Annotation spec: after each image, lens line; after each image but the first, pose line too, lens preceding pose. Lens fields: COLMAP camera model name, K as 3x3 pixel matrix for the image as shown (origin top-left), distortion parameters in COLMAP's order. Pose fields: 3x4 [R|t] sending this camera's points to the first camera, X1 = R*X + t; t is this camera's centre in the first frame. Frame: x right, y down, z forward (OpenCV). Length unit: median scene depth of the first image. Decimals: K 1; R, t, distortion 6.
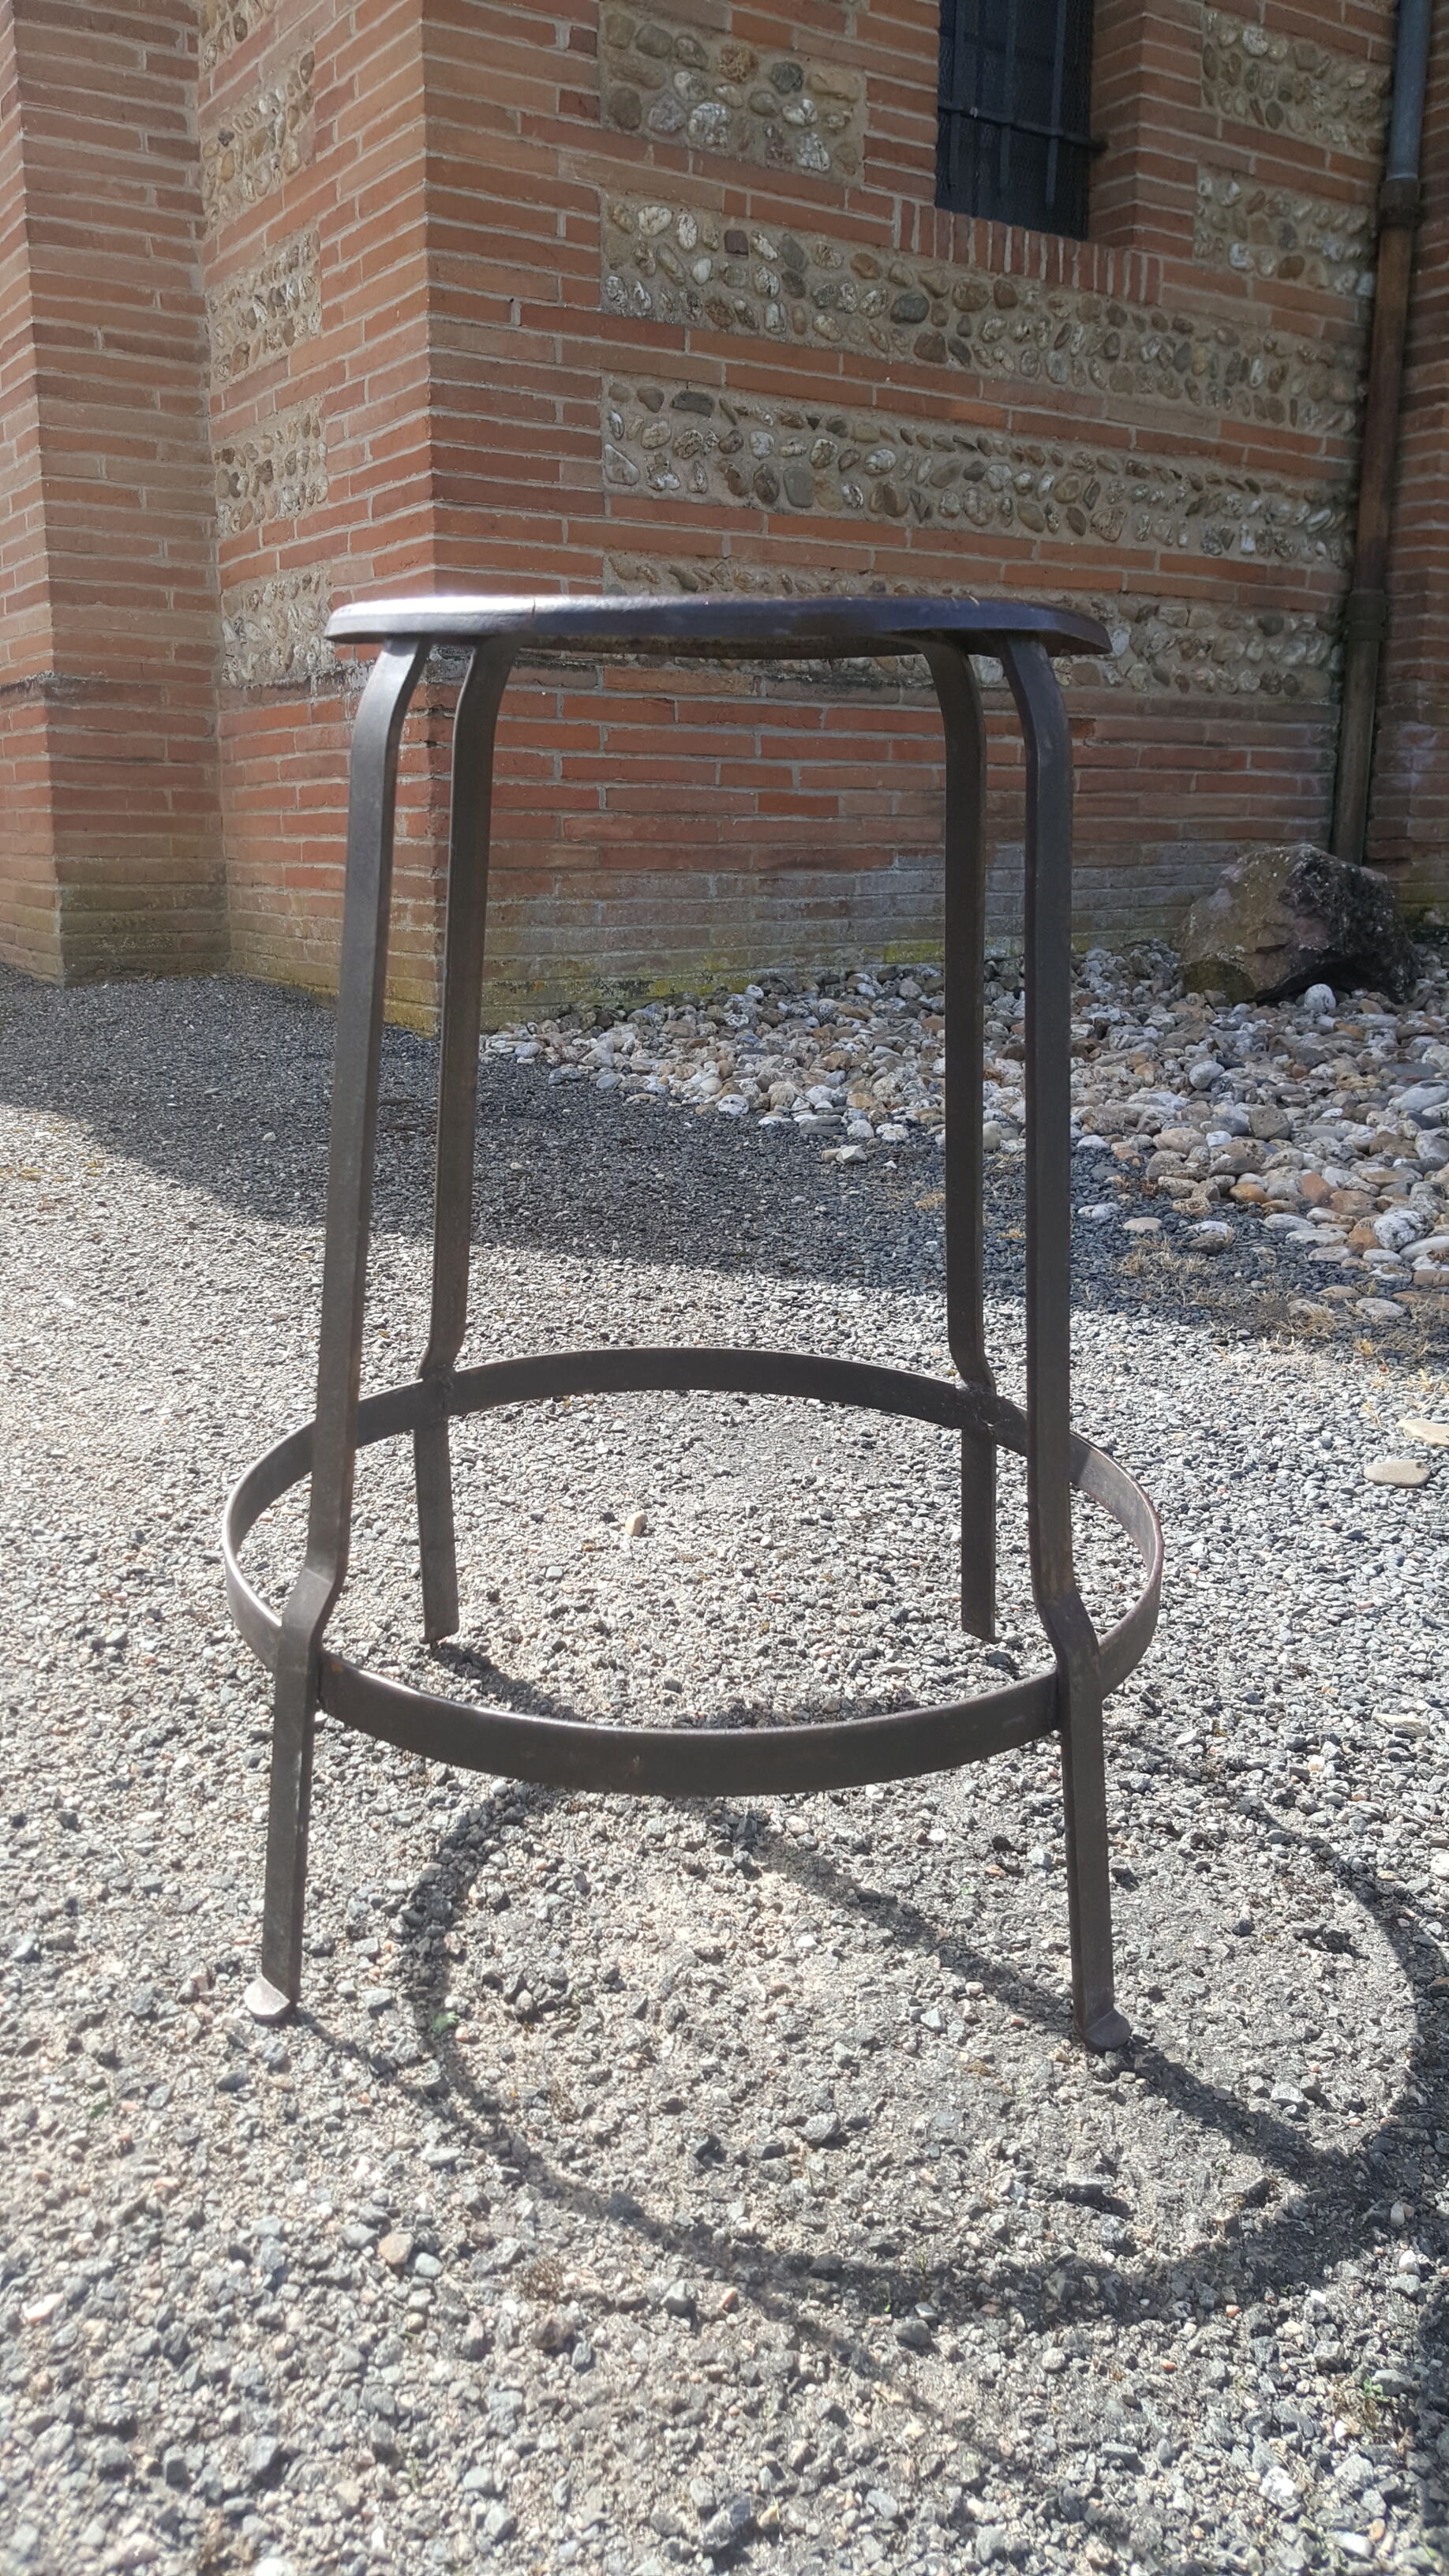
lens RADIAL K [[1979.8, 0, 640.7], [0, 1979.8, 1285.0], [0, 0, 1]] dist [0.082623, -0.147236]
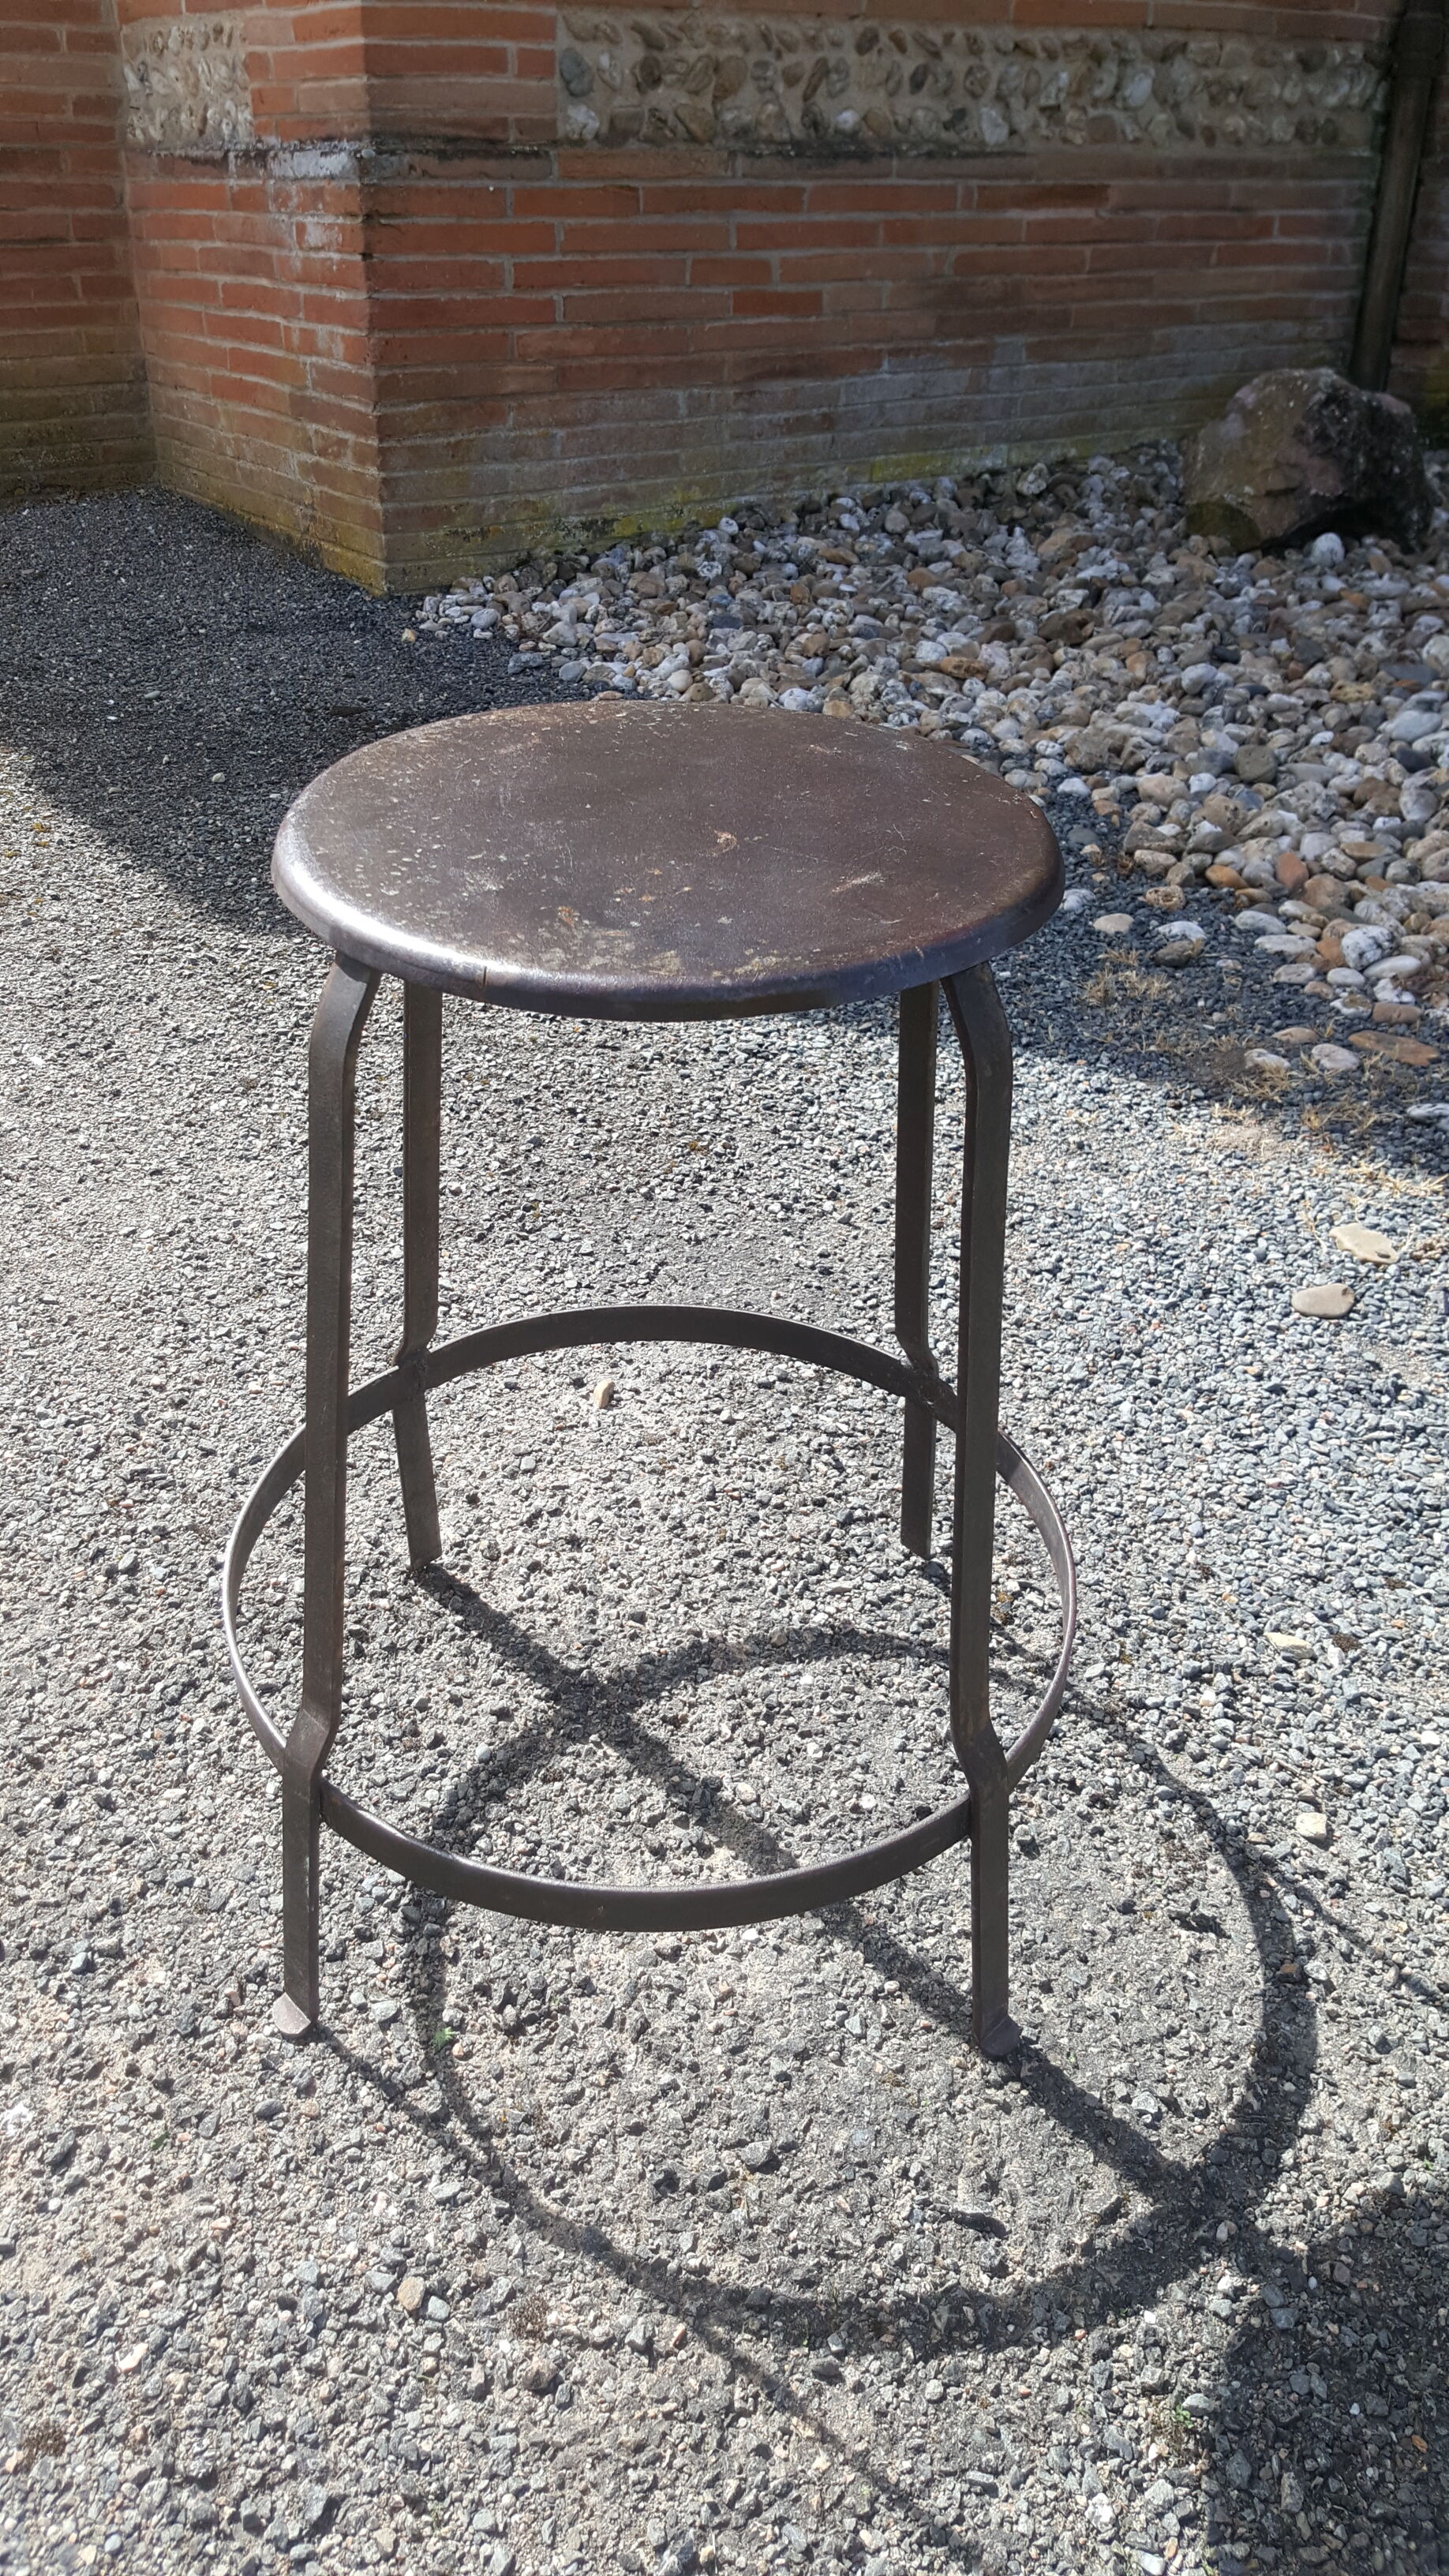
lens RADIAL K [[2012.5, 0, 644.1], [0, 2012.5, 1230.2], [0, 0, 1]] dist [0.081476, -0.142207]
pose [[0.999857, -0.013071, 0.010749, 0.012873], [0.009470, 0.958568, 0.284707, -0.388705], [-0.014025, -0.284564, 0.958554, -0.018530]]
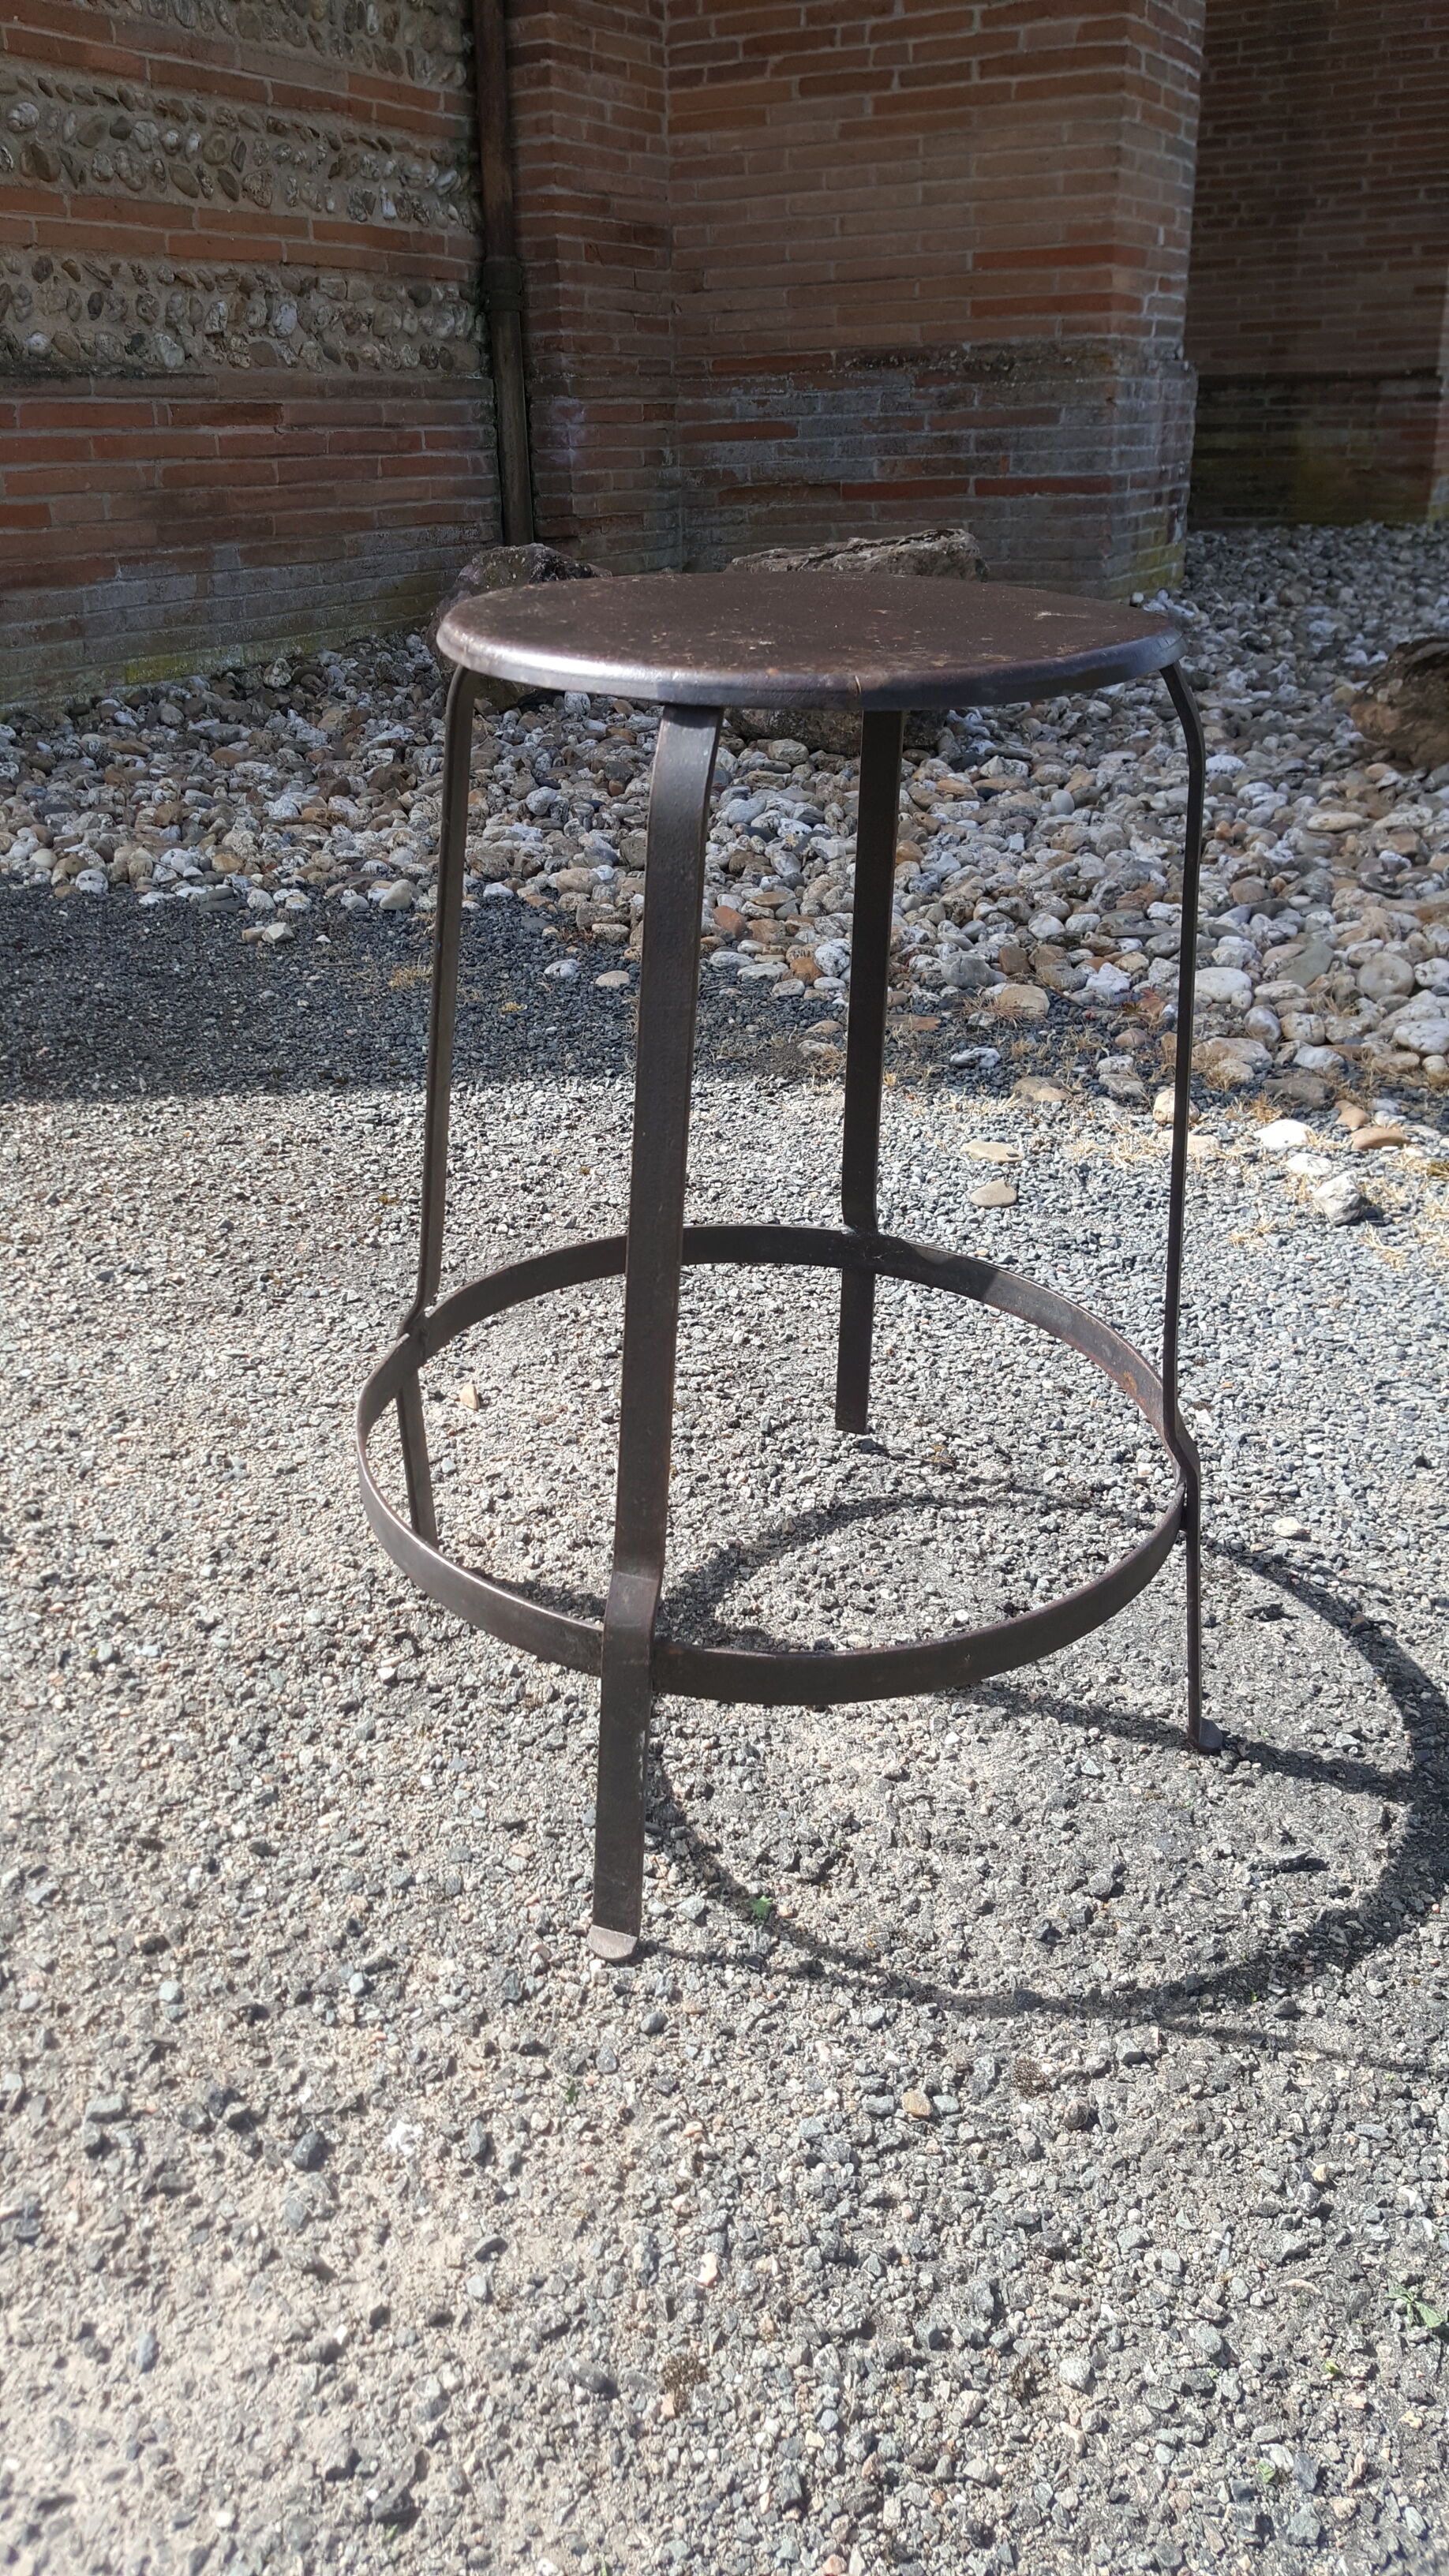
lens RADIAL K [[2001.0, 0, 631.1], [0, 2001.0, 1267.2], [0, 0, 1]] dist [0.094003, -0.150101]
pose [[0.879169, -0.213218, 0.426145, -0.522672], [0.138833, 0.970122, 0.198970, -0.206385], [-0.455836, -0.115766, 0.882503, 0.048445]]
